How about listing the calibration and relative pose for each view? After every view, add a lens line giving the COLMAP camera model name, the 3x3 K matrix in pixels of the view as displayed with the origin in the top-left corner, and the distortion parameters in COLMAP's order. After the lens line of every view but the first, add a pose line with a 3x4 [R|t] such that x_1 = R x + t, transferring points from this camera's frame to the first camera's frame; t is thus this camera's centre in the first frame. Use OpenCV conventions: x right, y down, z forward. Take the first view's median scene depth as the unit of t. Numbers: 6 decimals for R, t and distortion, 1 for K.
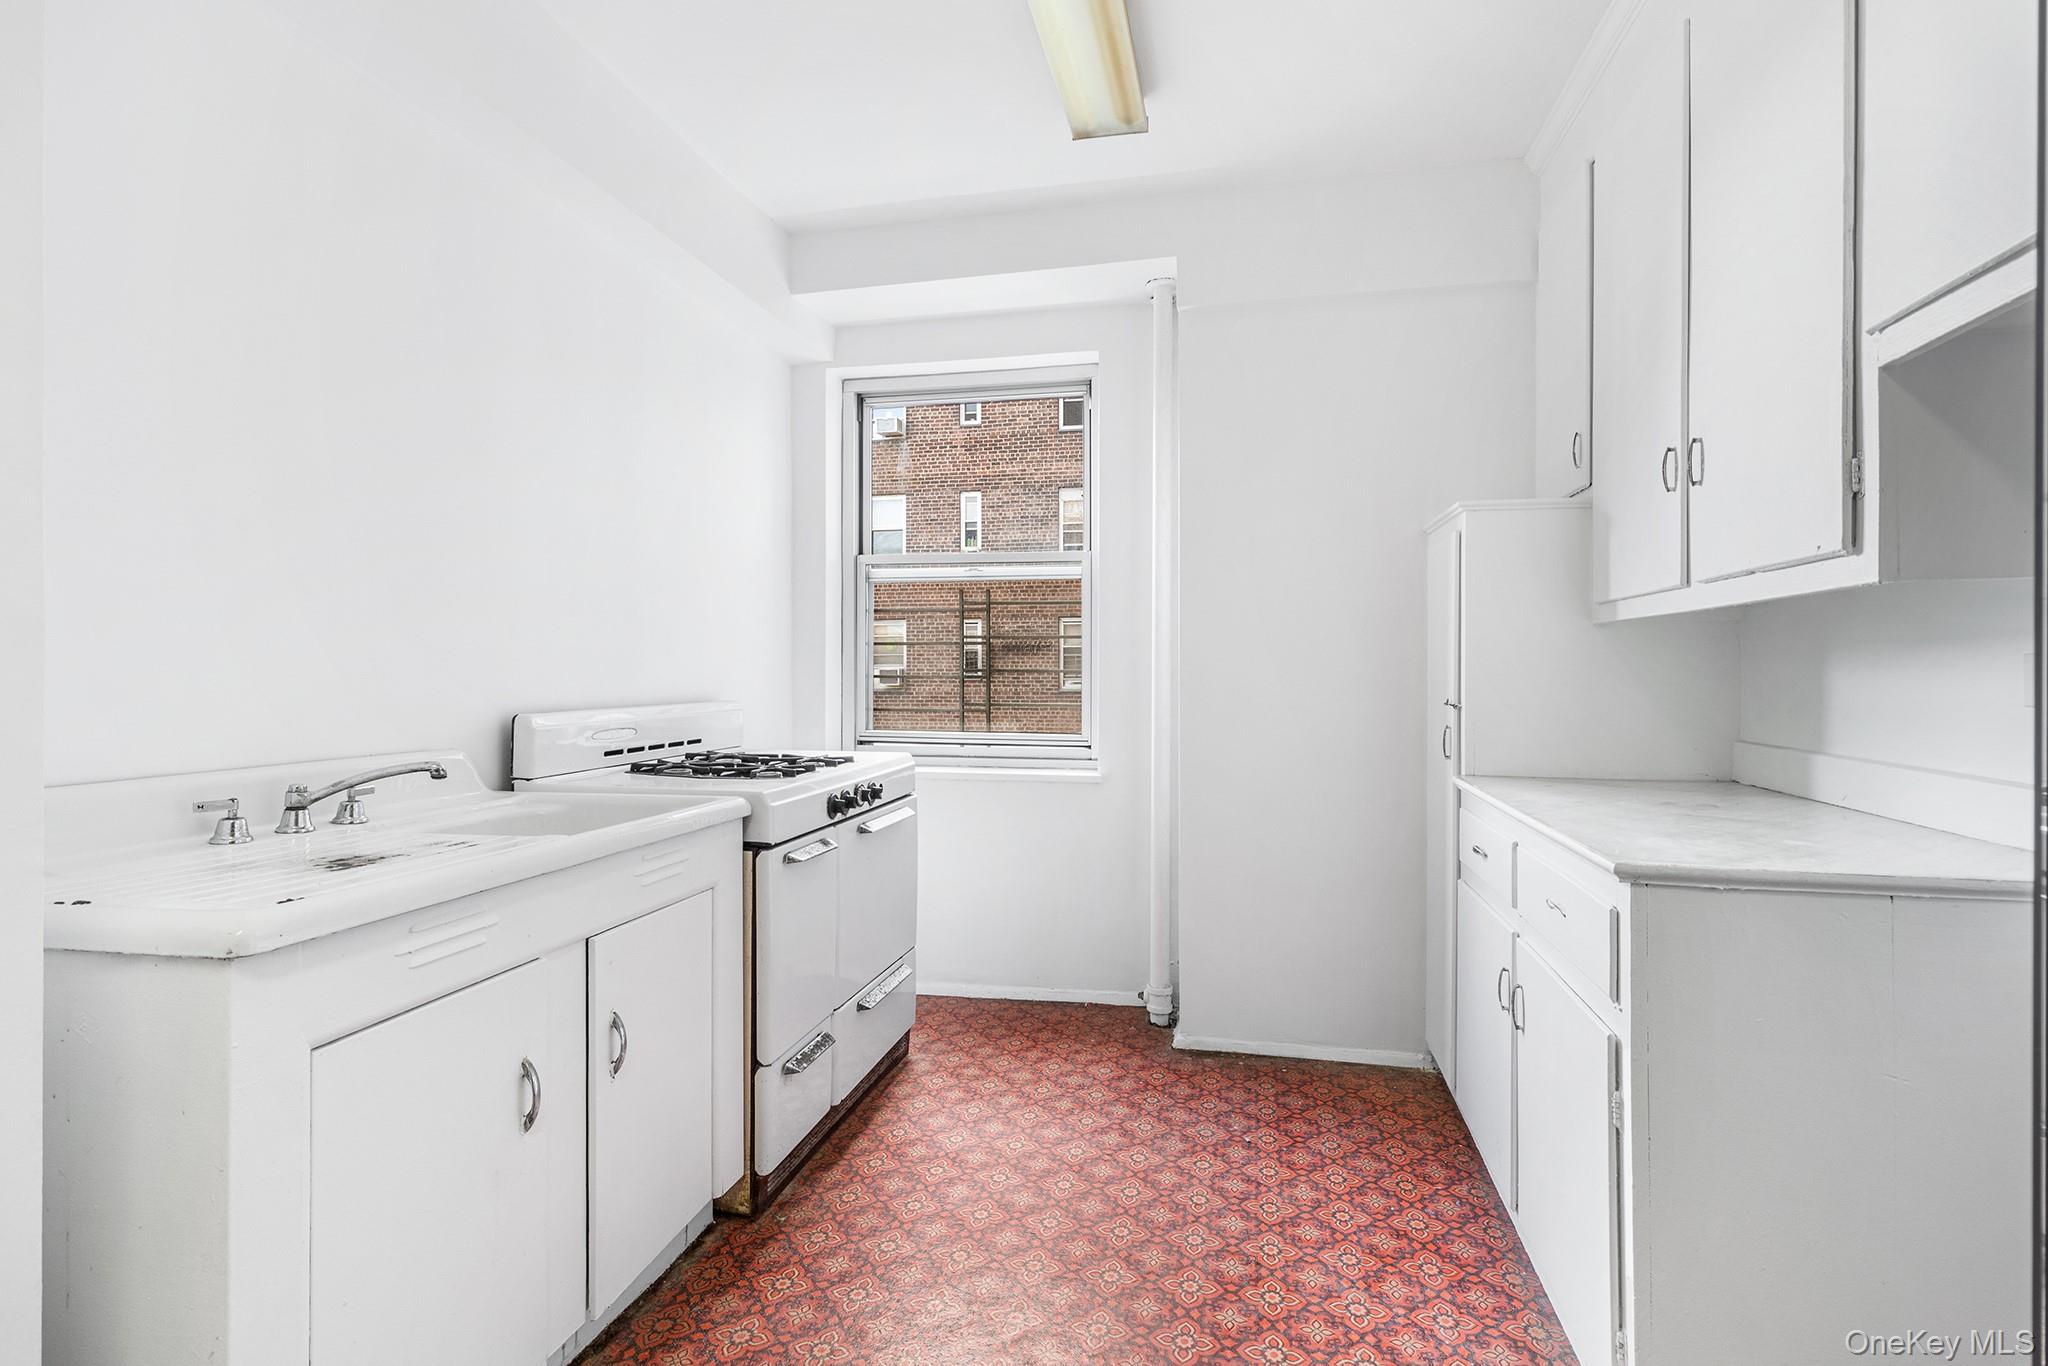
lens RADIAL K [[942.3, 0, 1065.4], [0, 942.3, 667.1], [0, 0, 1]] dist [0.006372, -0.000030]
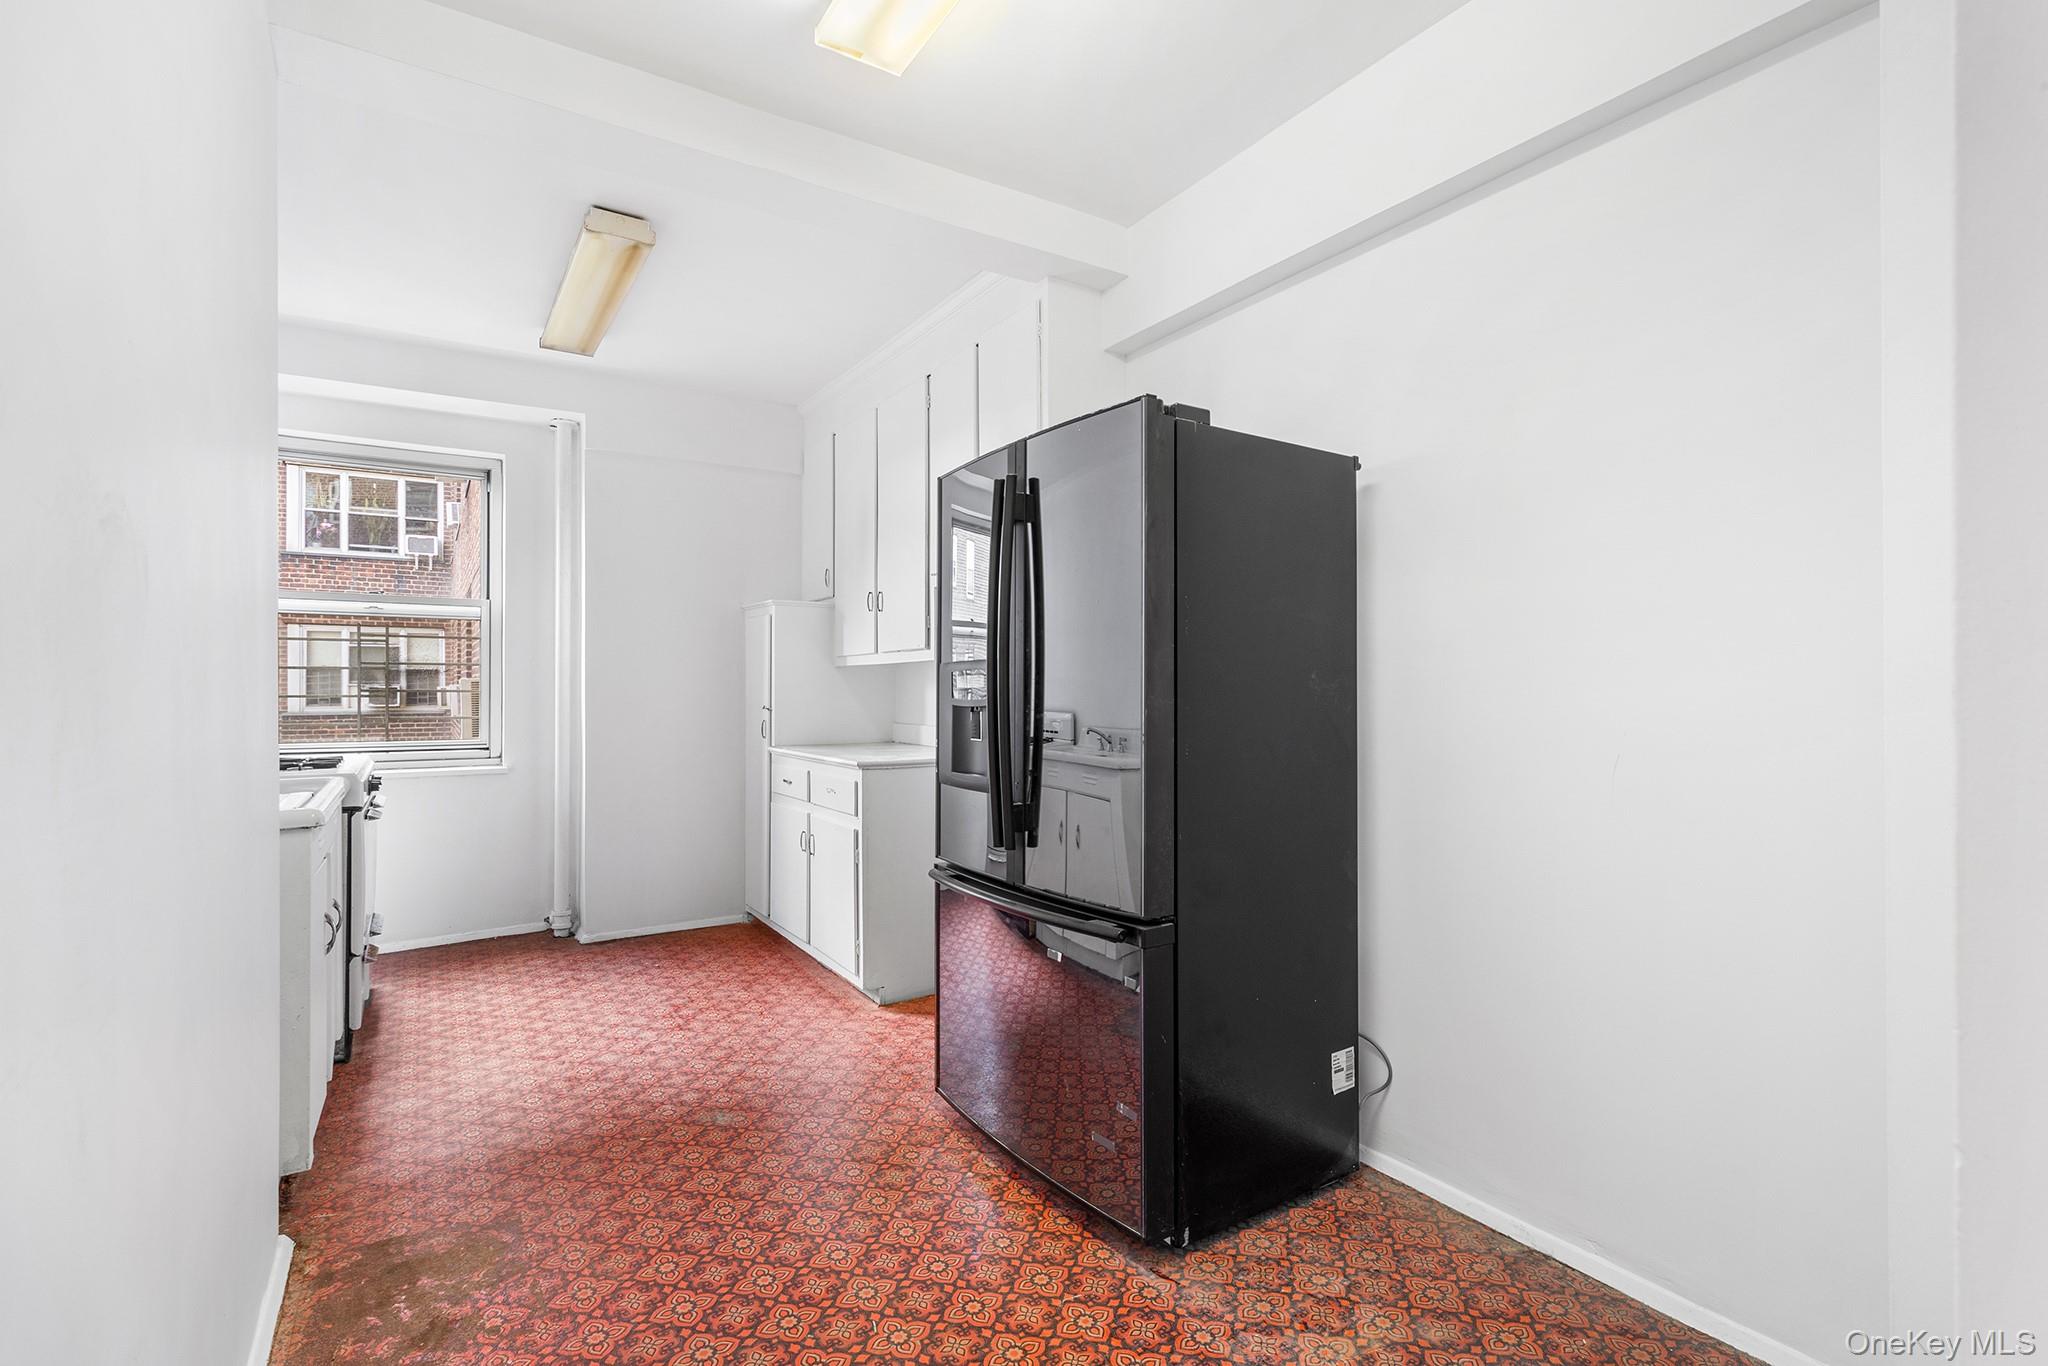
lens RADIAL K [[962.9, 0, 1059.3], [0, 962.9, 683.8], [0, 0, 1]] dist [0.000469, 0.000474]
pose [[0.702807, 0.001184, 0.711379, -0.542141], [0.000137, 0.999998, -0.001800, -0.004638], [-0.711380, 0.001363, 0.702806, -0.750250]]
